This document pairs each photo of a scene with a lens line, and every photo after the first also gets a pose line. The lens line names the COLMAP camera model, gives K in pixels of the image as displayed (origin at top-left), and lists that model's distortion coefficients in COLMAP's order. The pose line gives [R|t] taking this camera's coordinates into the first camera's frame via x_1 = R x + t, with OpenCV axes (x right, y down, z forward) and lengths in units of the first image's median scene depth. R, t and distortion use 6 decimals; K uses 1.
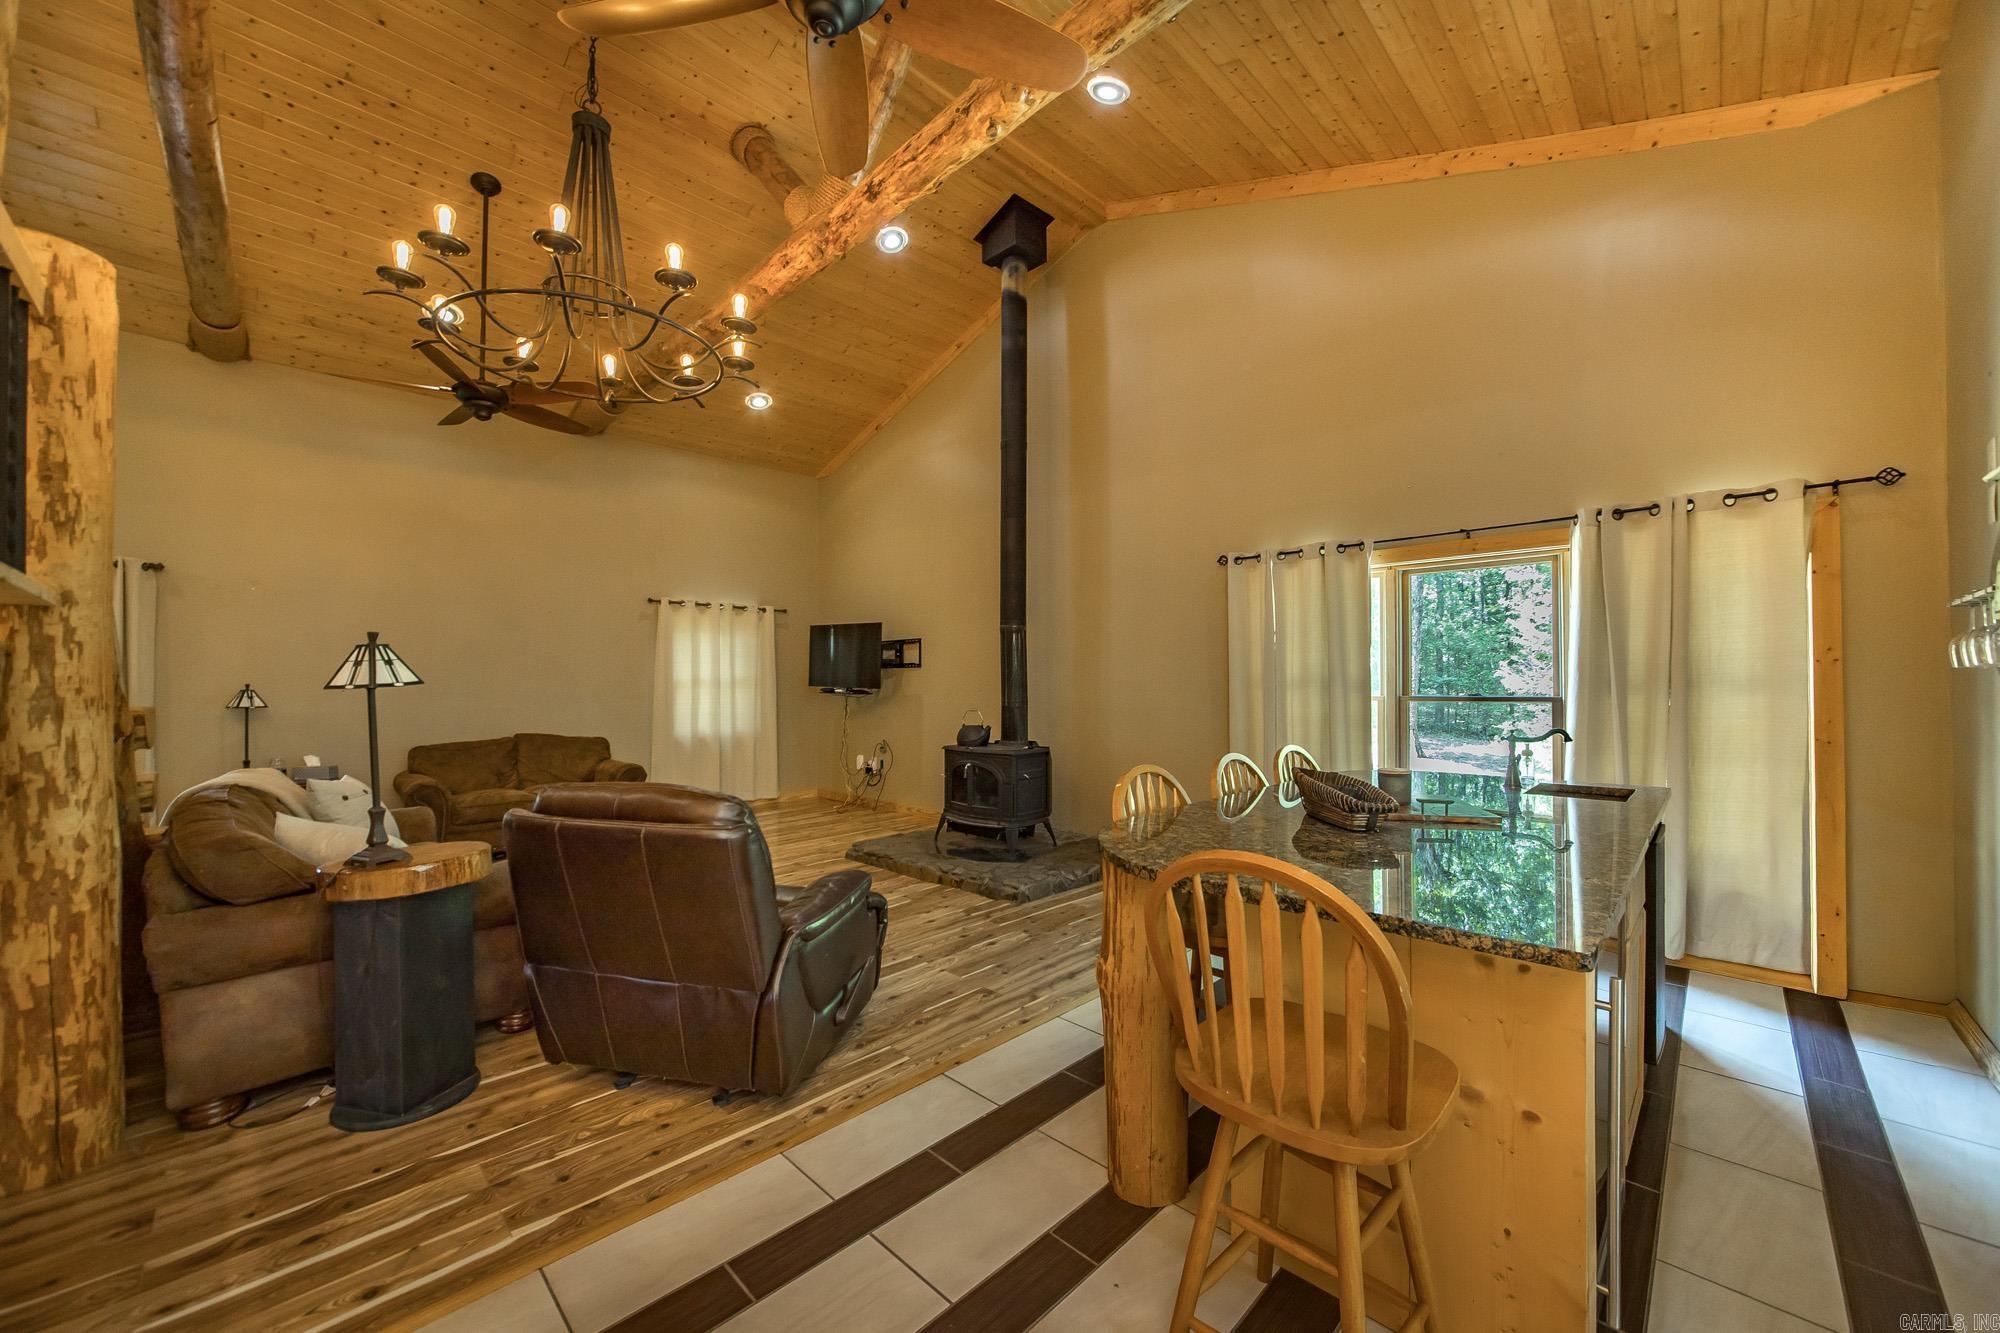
lens RADIAL K [[727.1, 0, 996.6], [0, 727.1, 674.7], [0, 0, 1]] dist [-0.027099, -0.000138]
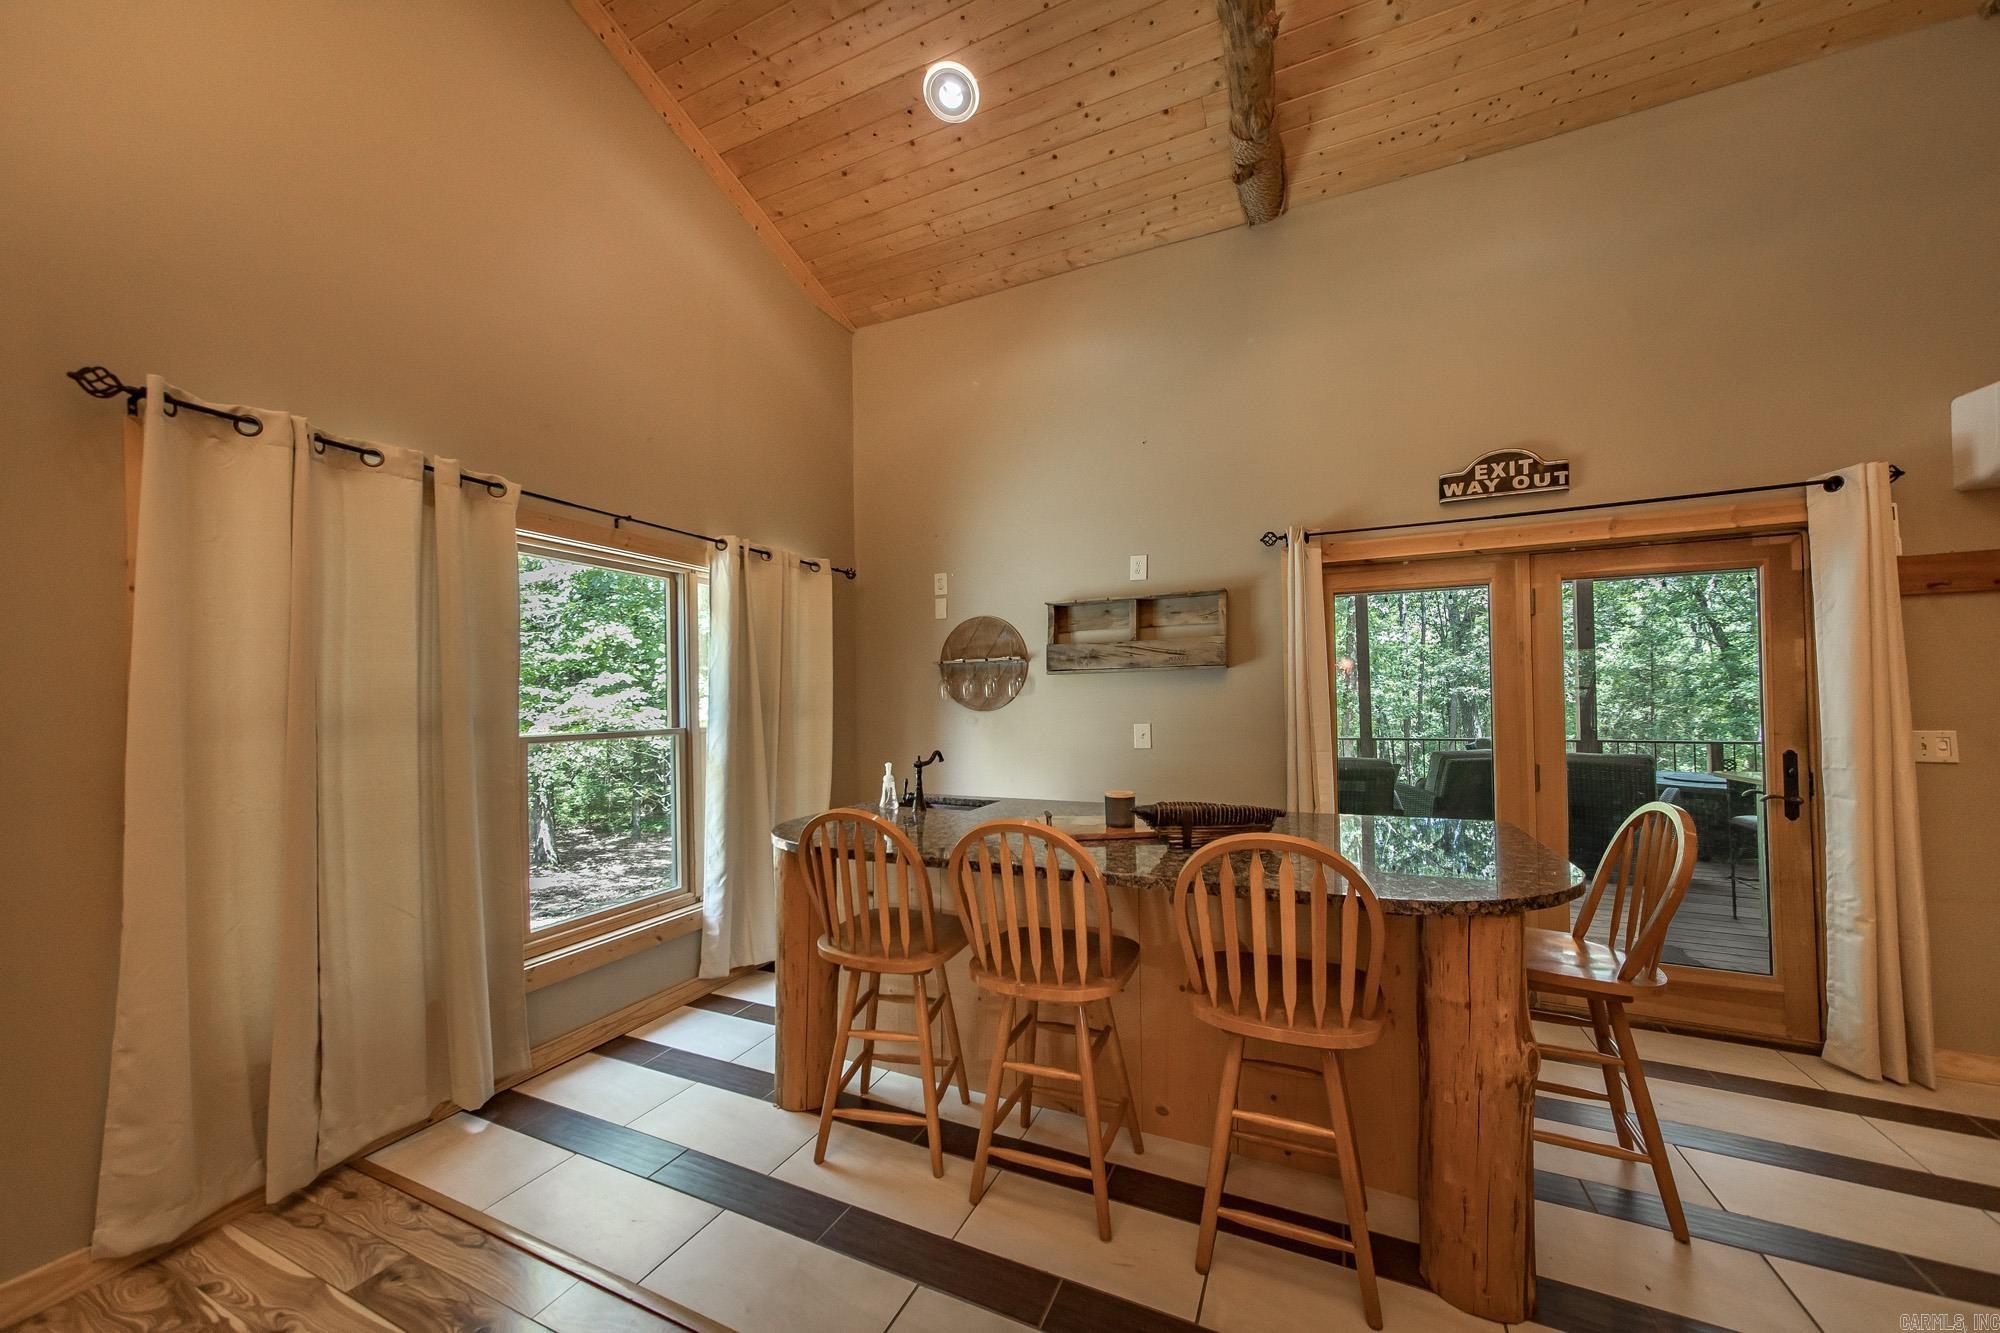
lens RADIAL K [[708.2, 0, 997.9], [0, 708.2, 683.6], [0, 0, 1]] dist [-0.000548, -0.000100]
pose [[-0.337549, 0.030106, 0.940826, -0.142399], [0.005986, 0.999537, -0.029837, 0.001826], [-0.941289, -0.004440, -0.337573, 0.626603]]
